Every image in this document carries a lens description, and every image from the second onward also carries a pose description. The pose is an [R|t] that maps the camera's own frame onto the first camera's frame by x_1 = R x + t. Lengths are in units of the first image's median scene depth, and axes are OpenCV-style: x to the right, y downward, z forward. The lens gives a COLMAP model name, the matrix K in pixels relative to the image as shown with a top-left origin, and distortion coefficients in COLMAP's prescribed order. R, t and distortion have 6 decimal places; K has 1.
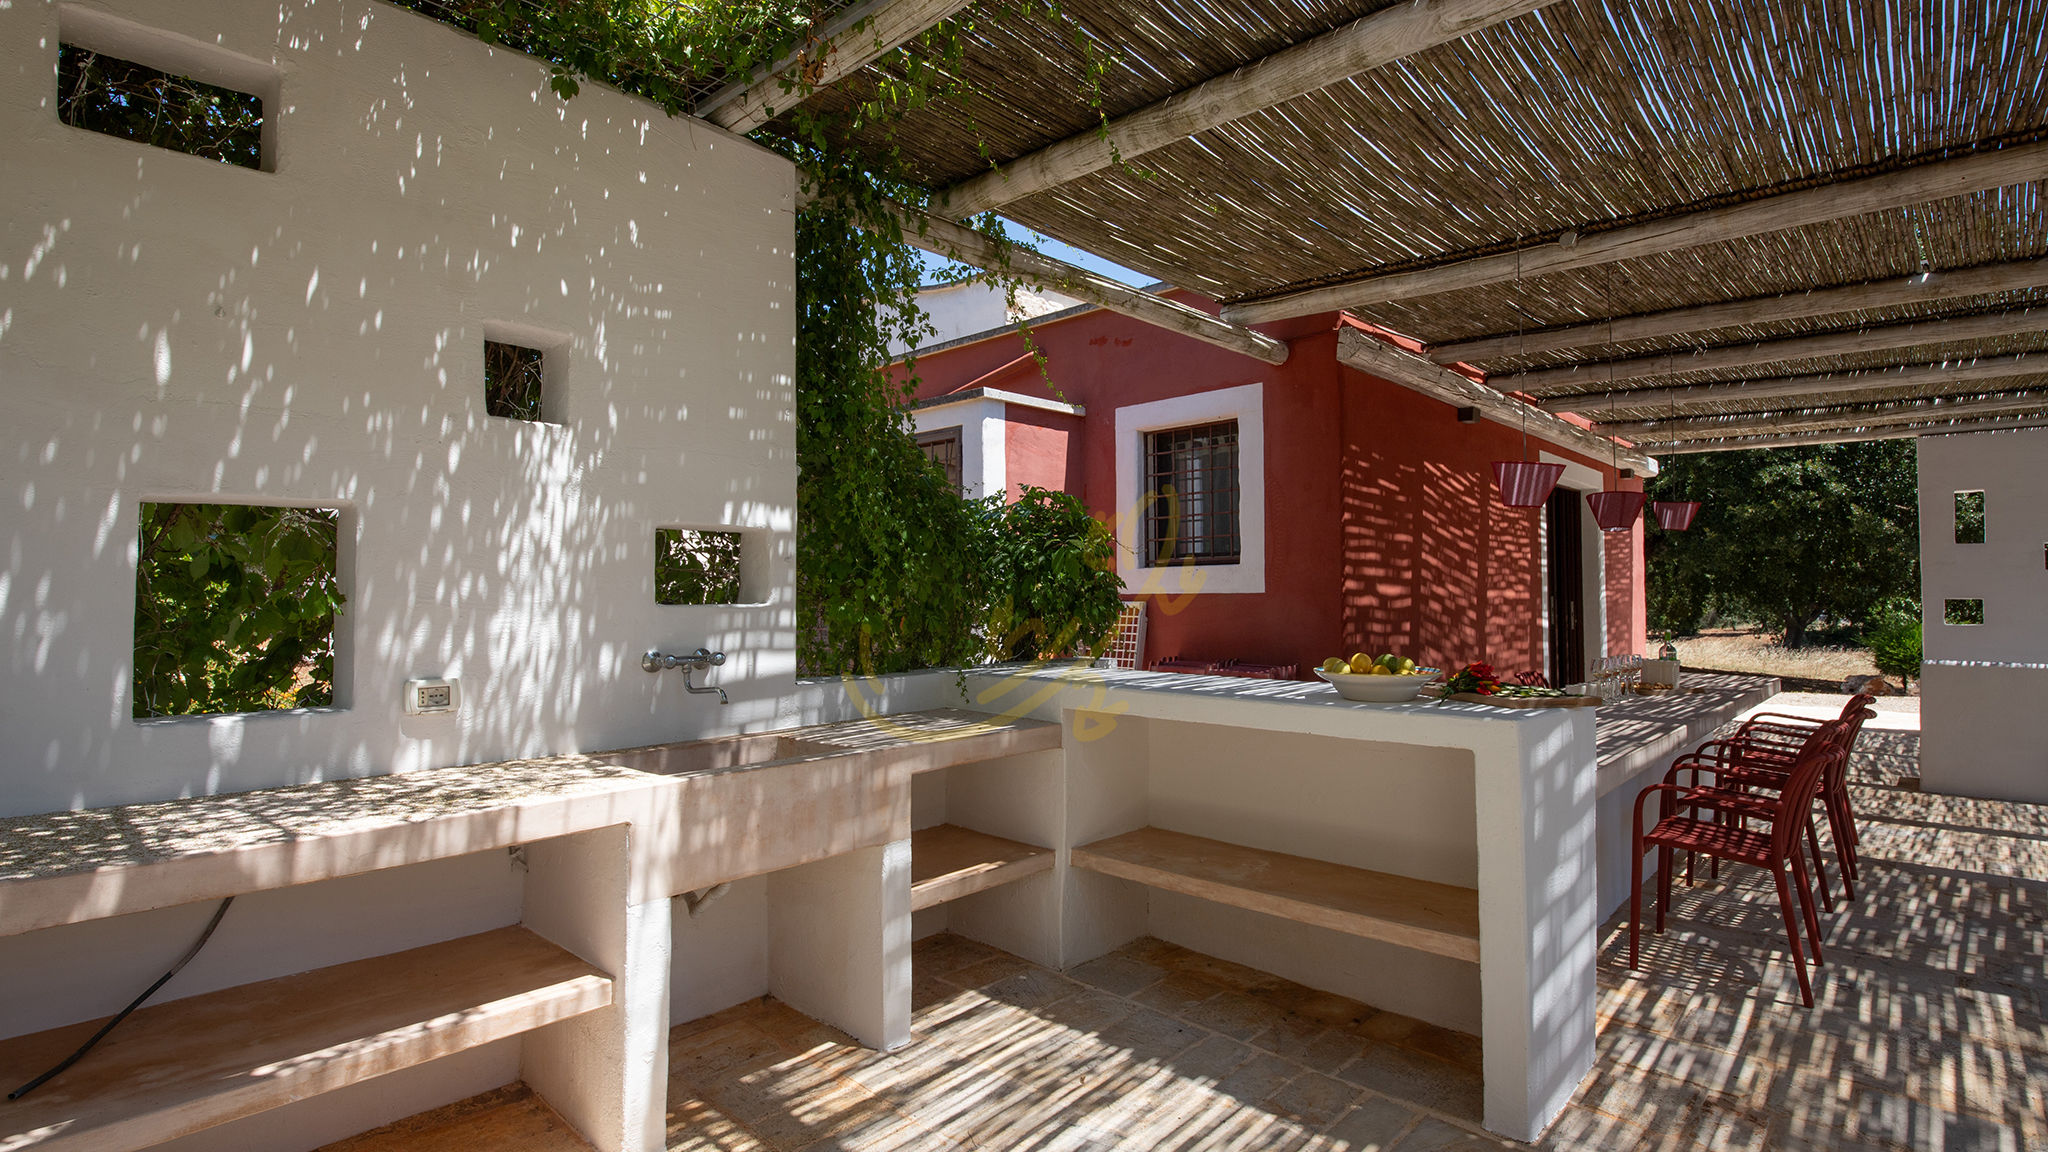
lens RADIAL K [[992.0, 0, 1024.0], [0, 992.0, 576.0], [0, 0, 1]] dist [0.018684, -0.000650]
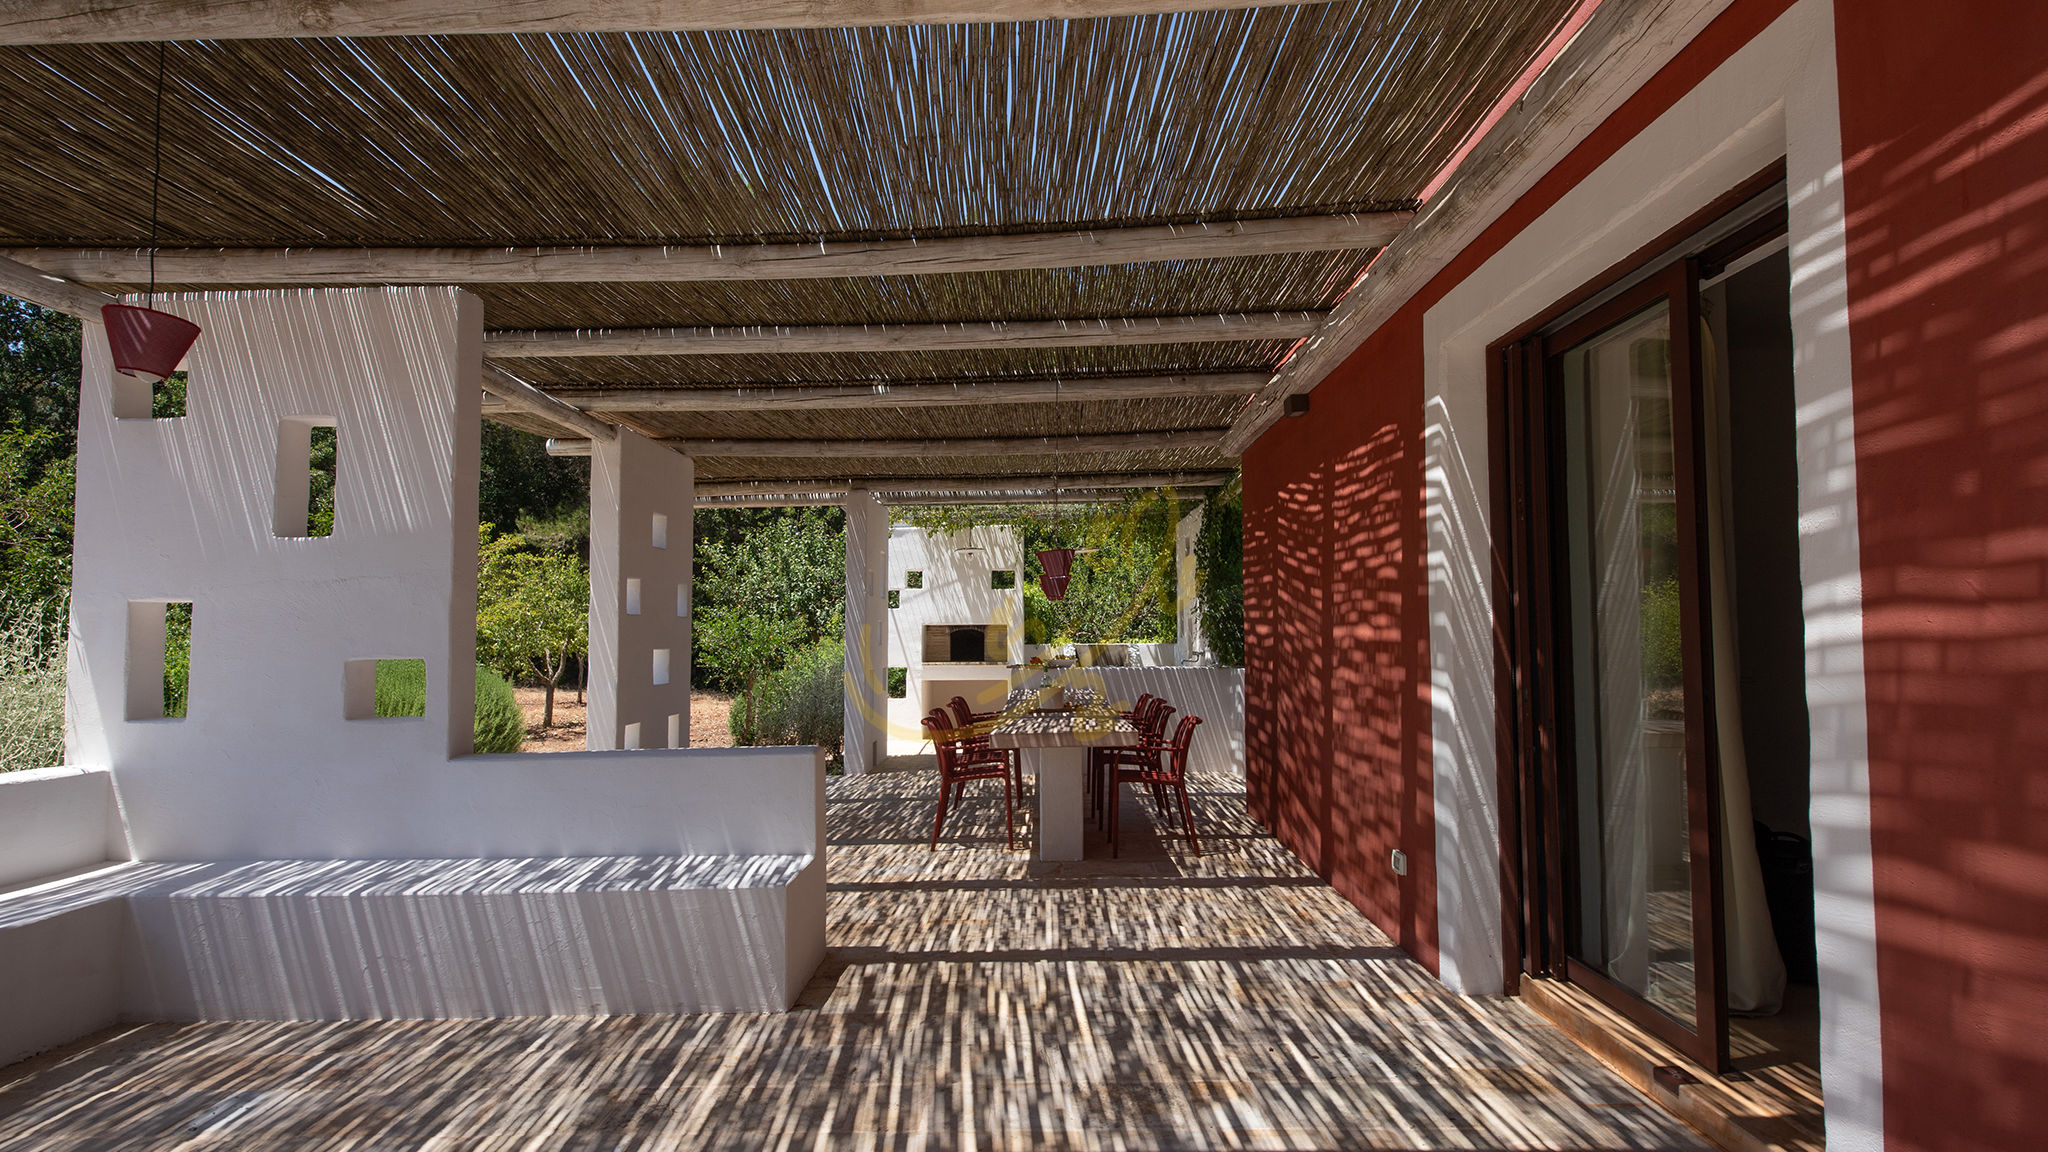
lens RADIAL K [[1086.7, 0, 1043.9], [0, 1086.7, 581.3], [0, 0, 1]] dist [0.053030, -0.043053]
pose [[-0.735911, -0.023332, -0.676676, 1.318288], [0.027078, 0.997592, -0.063846, 0.030053], [0.676536, -0.065308, -0.733508, 1.674009]]
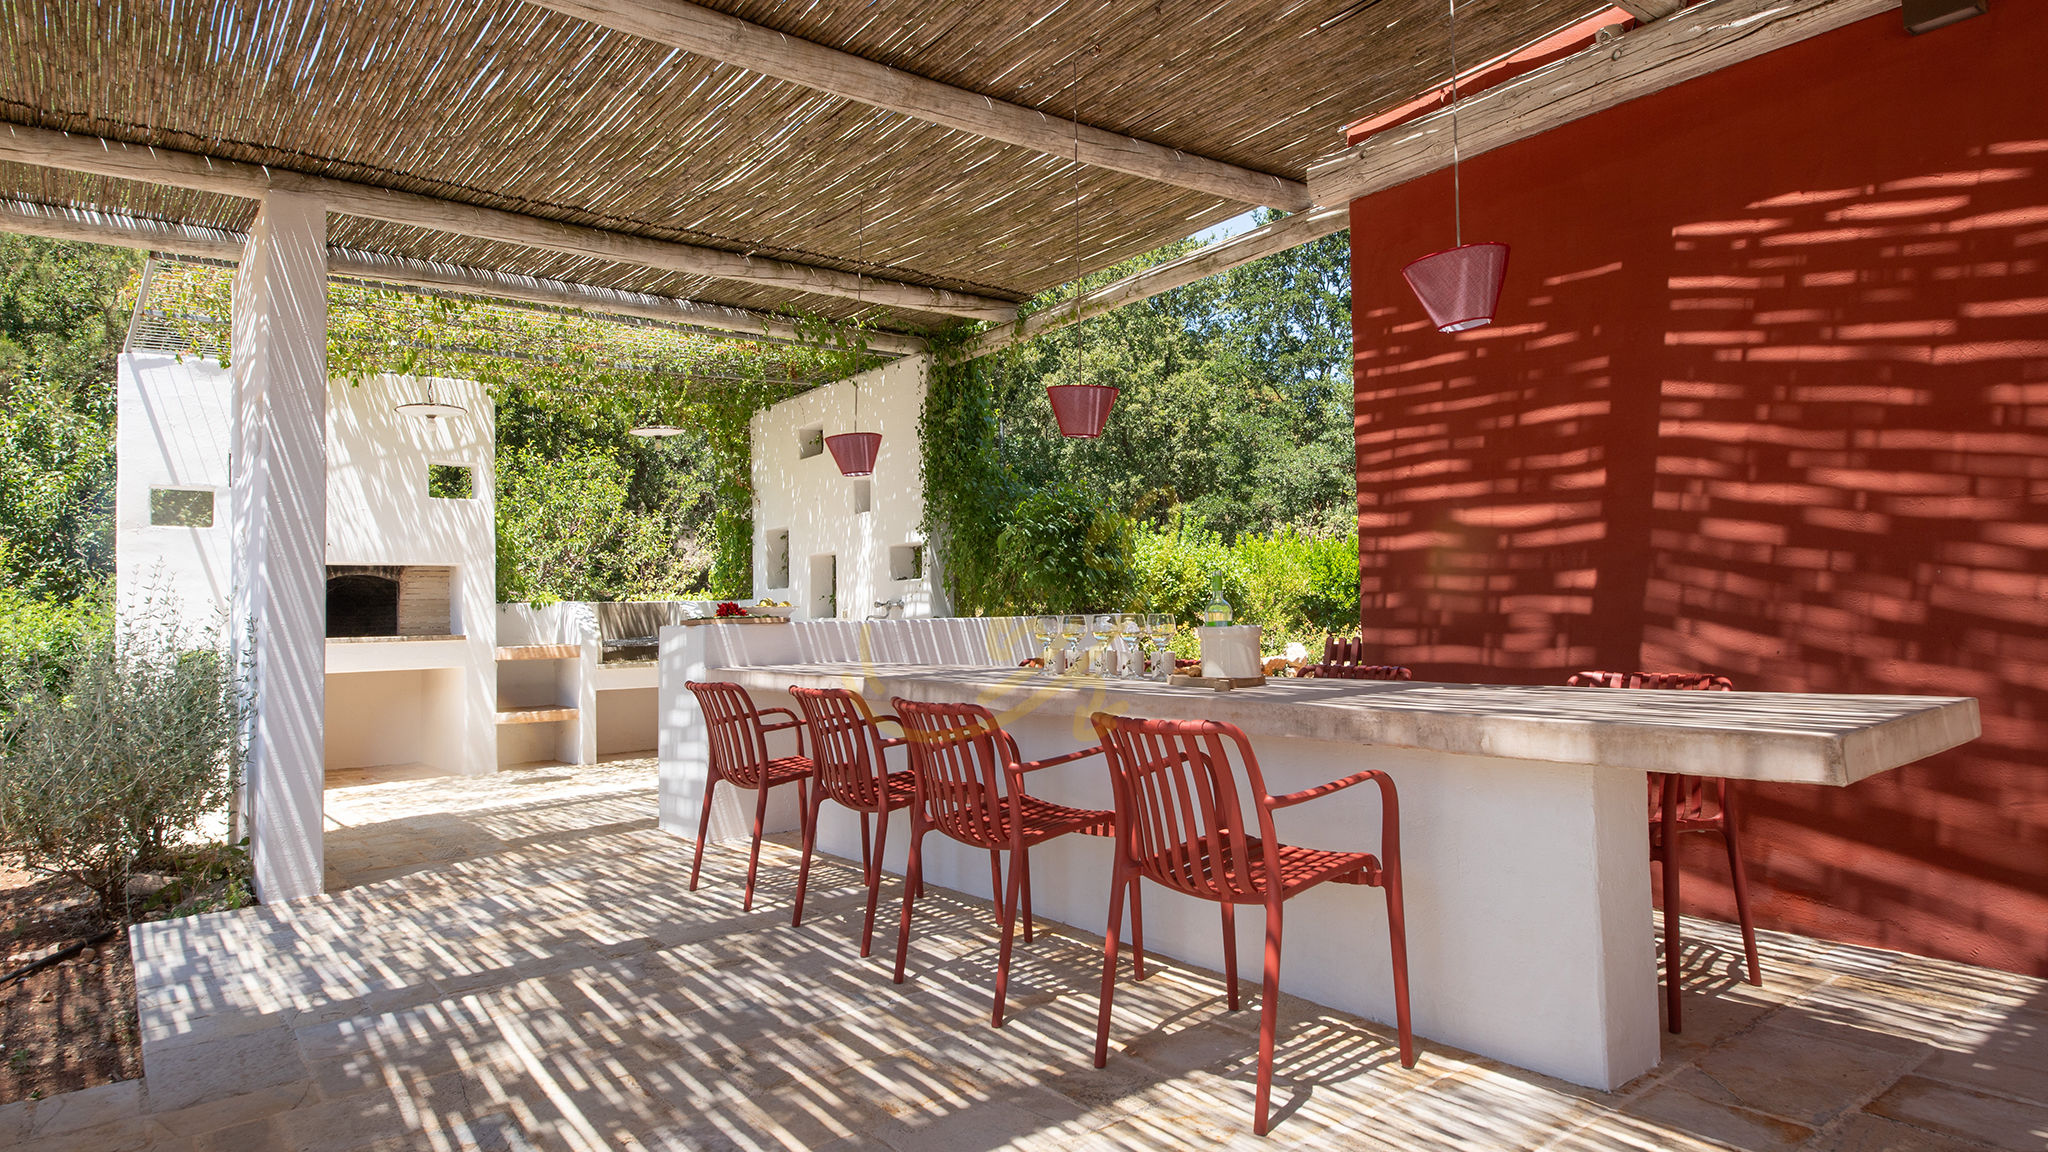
lens RADIAL K [[1170.1, 0, 1035.2], [0, 1170.1, 582.6], [0, 0, 1]] dist [0.058216, -0.046800]
pose [[-0.161169, -0.021685, -0.986689, 1.050520], [0.043837, 0.998615, -0.029108, 0.058647], [0.985953, -0.047945, -0.159995, 0.819836]]
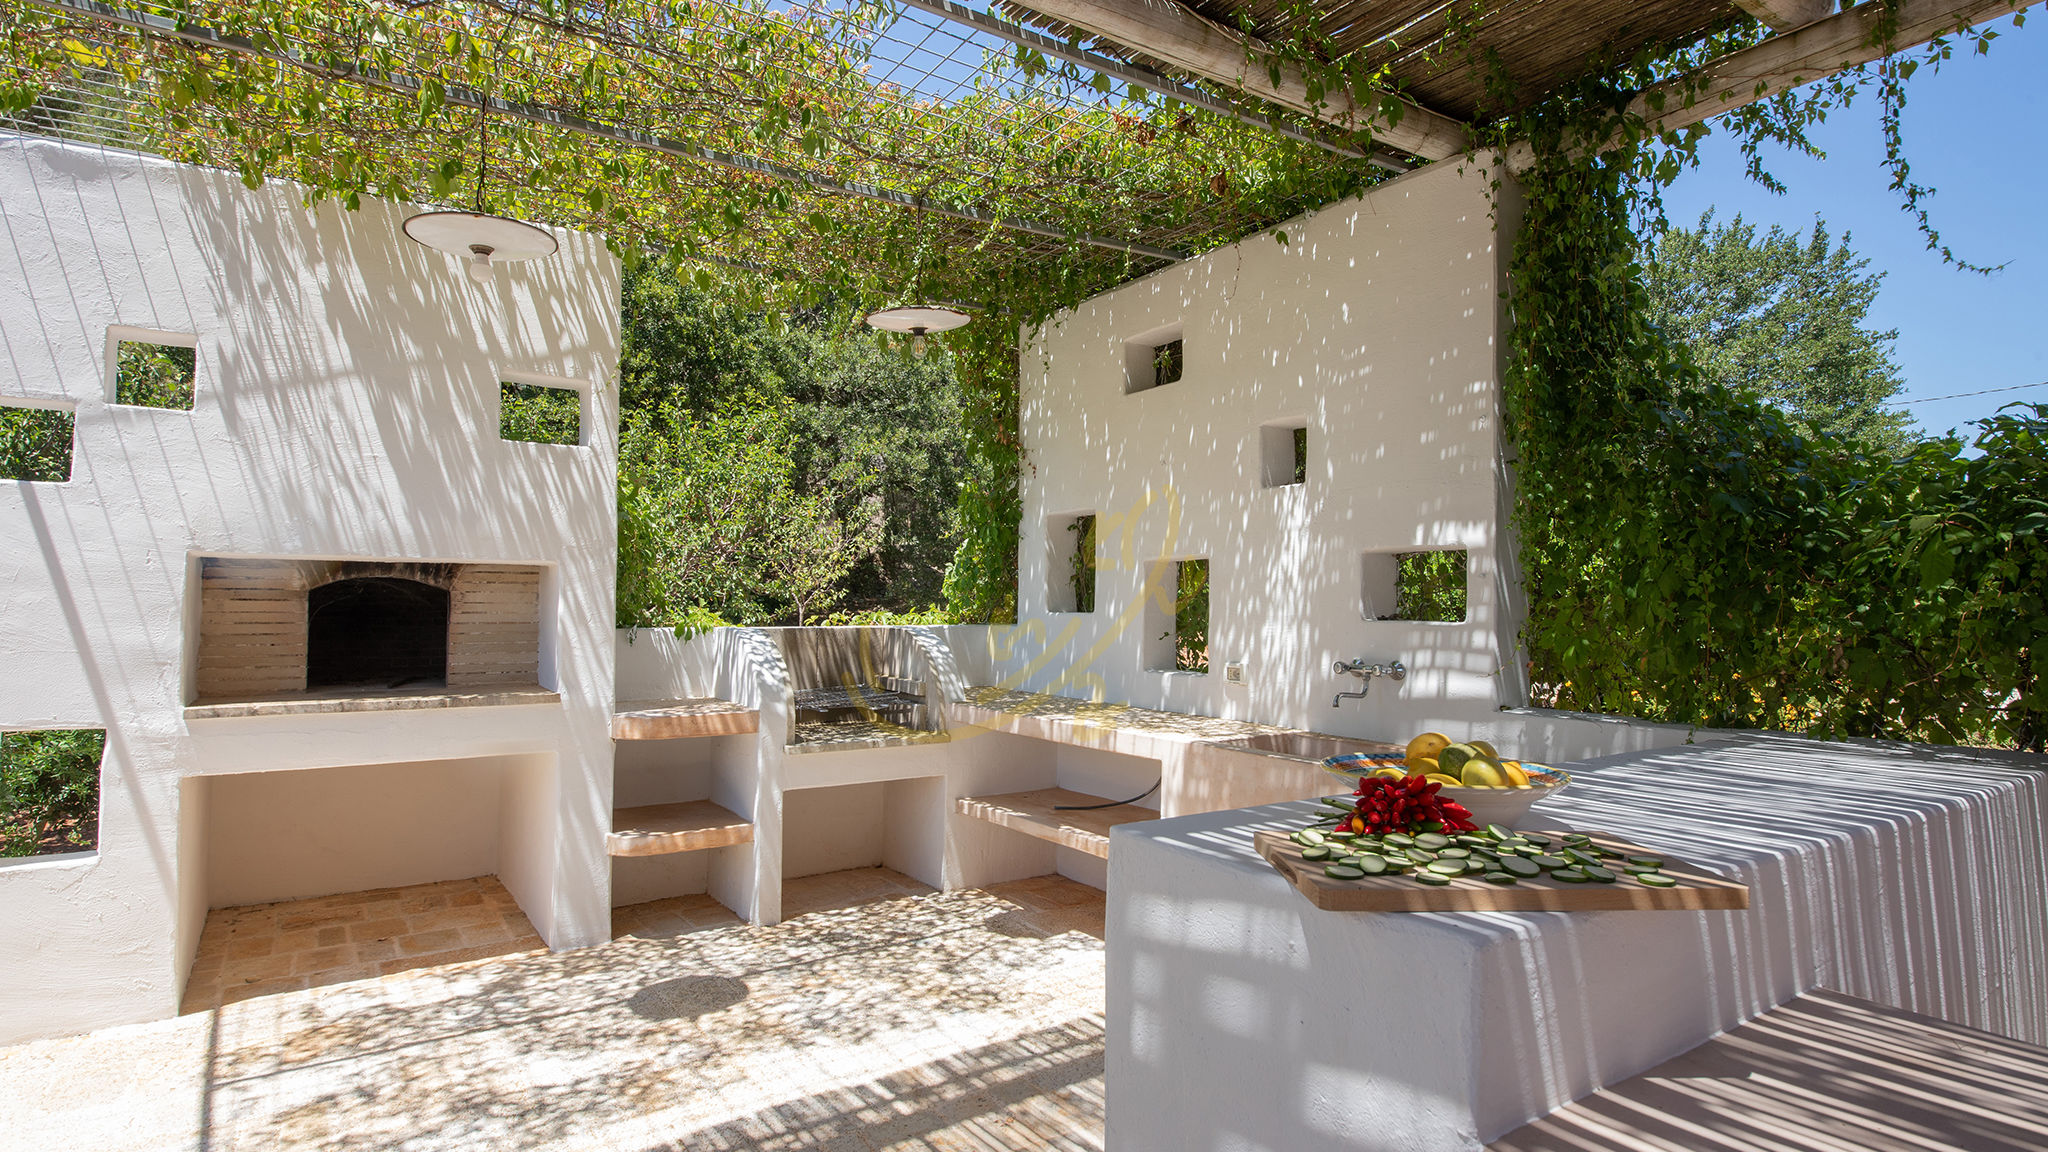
lens RADIAL K [[1086.7, 0, 1043.9], [0, 1086.7, 581.3], [0, 0, 1]] dist [0.053030, -0.043053]
pose [[-0.232738, -0.015594, -0.972415, 0.446463], [0.014400, 0.999707, -0.019478, 0.000851], [0.972433, -0.018536, -0.232445, 0.432524]]
